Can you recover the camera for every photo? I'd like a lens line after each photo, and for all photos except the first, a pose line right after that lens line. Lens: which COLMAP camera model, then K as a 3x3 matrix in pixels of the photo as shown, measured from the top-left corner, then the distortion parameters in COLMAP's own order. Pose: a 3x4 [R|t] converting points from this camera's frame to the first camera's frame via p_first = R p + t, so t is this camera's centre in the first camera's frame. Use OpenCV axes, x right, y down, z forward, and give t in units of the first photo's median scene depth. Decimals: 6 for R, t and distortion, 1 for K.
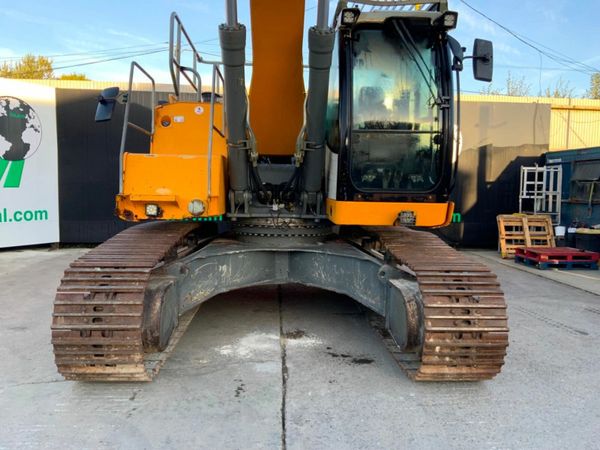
lens RADIAL K [[497.6, 0, 302.0], [0, 497.6, 224.9], [0, 0, 1]] dist [0.014437, -0.018252]
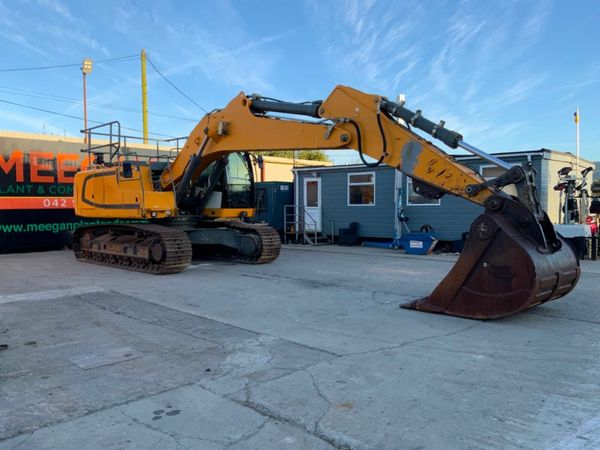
lens RADIAL K [[497.6, 0, 300.0], [0, 497.6, 225.0], [0, 0, 1]] dist [0.014437, -0.018252]
pose [[0.744843, -0.031965, 0.666474, -1.481105], [0.052939, 0.998534, -0.011272, 0.095102], [-0.665137, 0.043678, 0.745443, -1.412025]]
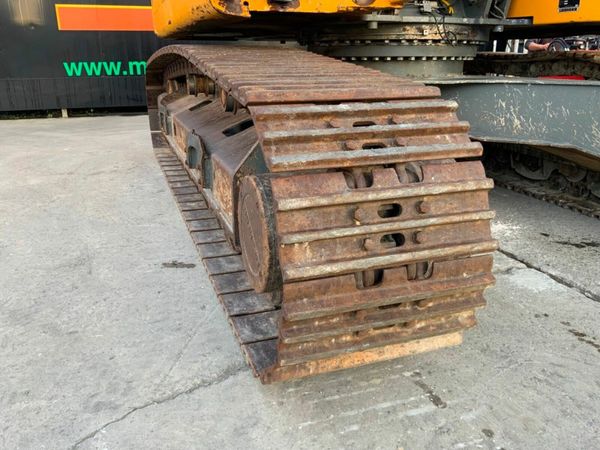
lens RADIAL K [[497.6, 0, 299.4], [0, 497.6, 227.9], [0, 0, 1]] dist [0.014437, -0.018252]
pose [[0.958636, -0.099847, 0.266549, -0.445198], [0.025485, 0.962803, 0.269001, 0.062390], [-0.283493, -0.251081, 0.925521, 0.527306]]
